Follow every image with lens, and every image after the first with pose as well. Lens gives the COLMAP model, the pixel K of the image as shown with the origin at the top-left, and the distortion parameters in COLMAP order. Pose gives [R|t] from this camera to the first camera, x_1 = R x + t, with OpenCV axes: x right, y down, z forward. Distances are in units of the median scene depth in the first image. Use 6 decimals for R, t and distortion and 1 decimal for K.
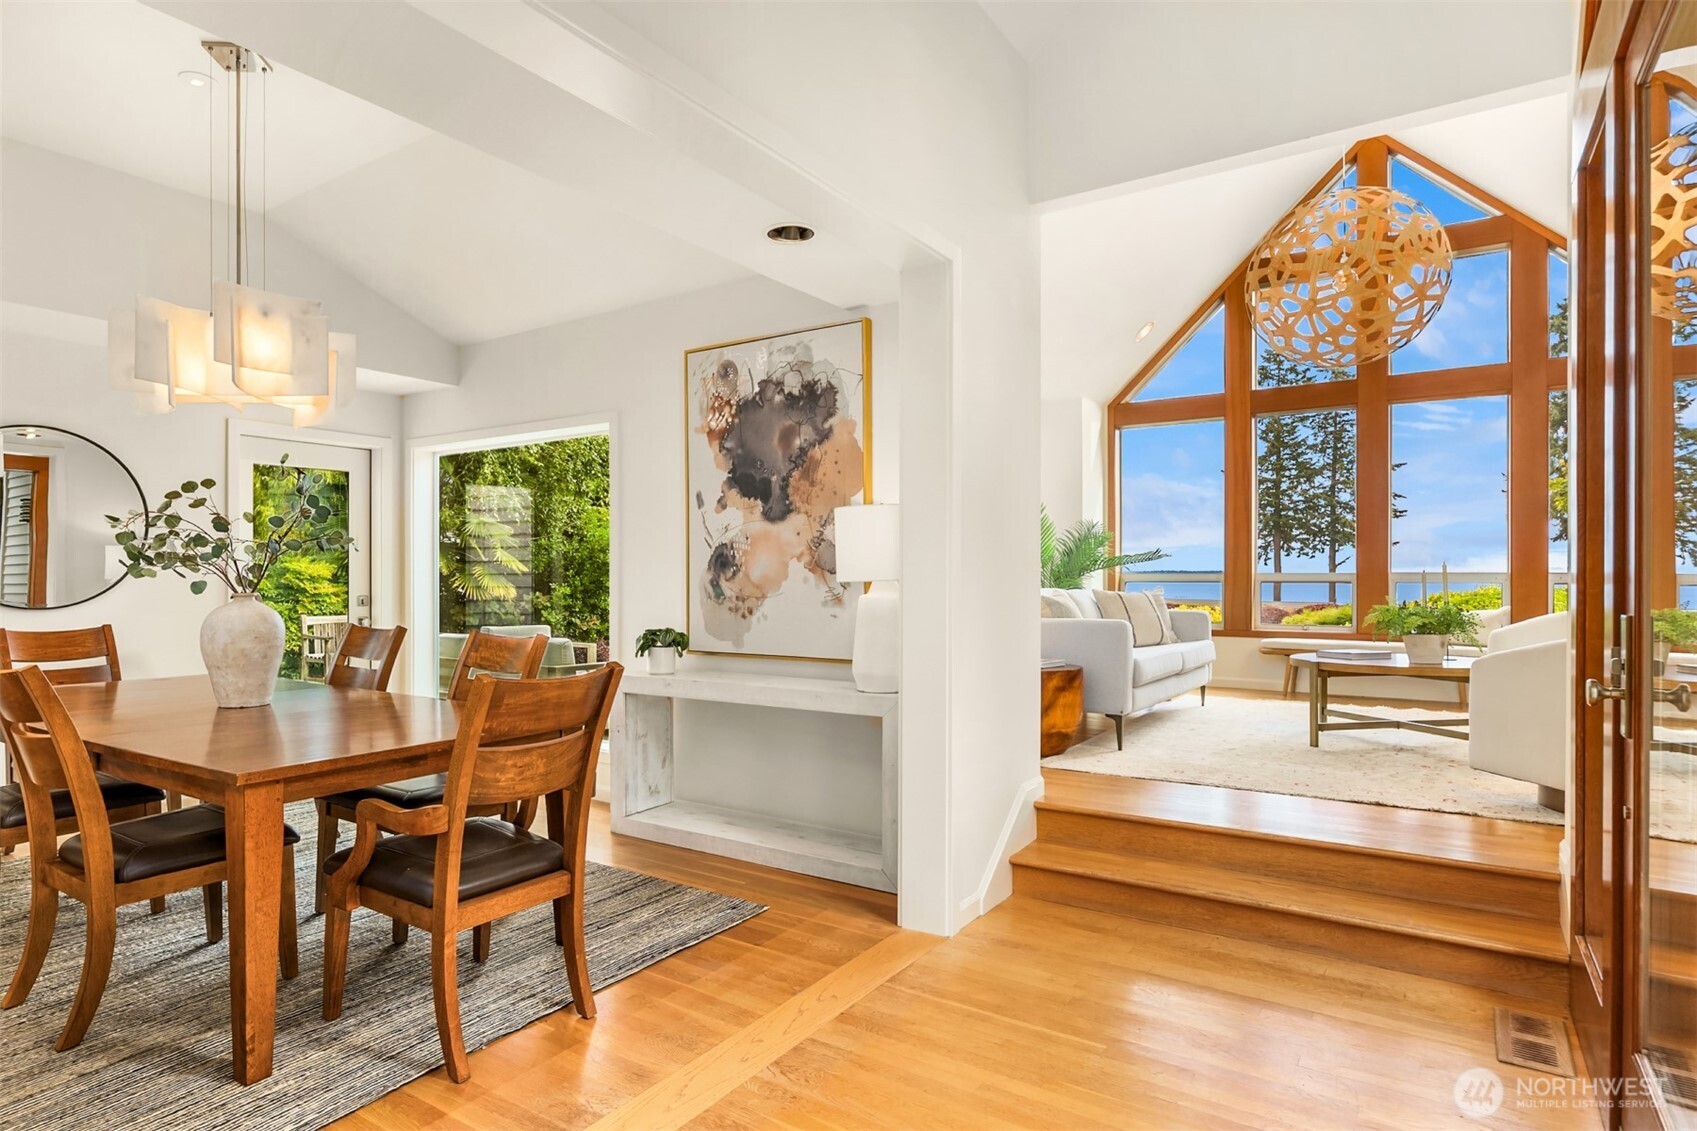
lens RADIAL K [[918.1, 0, 741.2], [0, 918.1, 568.8], [0, 0, 1]] dist [0.000454, -0.000317]
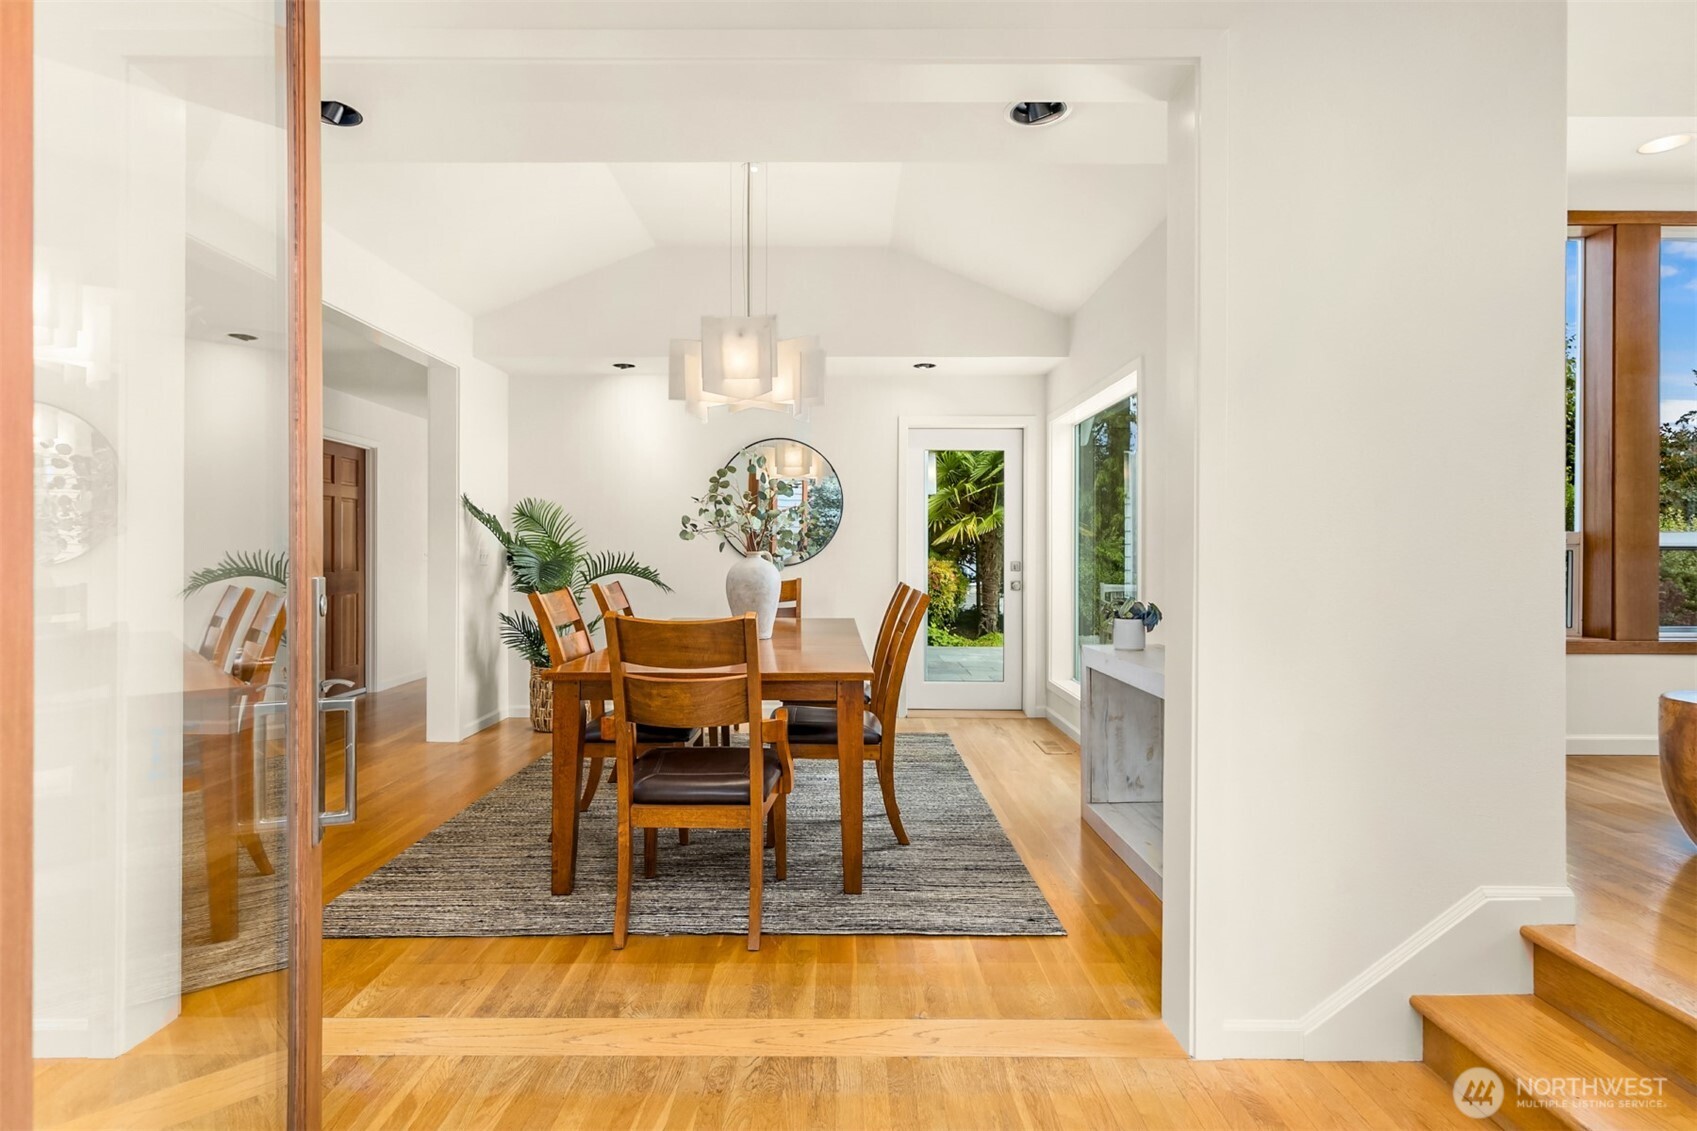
lens RADIAL K [[868.5, 0, 838.9], [0, 868.5, 542.6], [0, 0, 1]] dist [0.002037, -0.000645]
pose [[0.605678, -0.003858, -0.795700, 0.536005], [0.001022, 0.999991, -0.004070, 0.019953], [0.795709, 0.001652, 0.605677, 0.369536]]
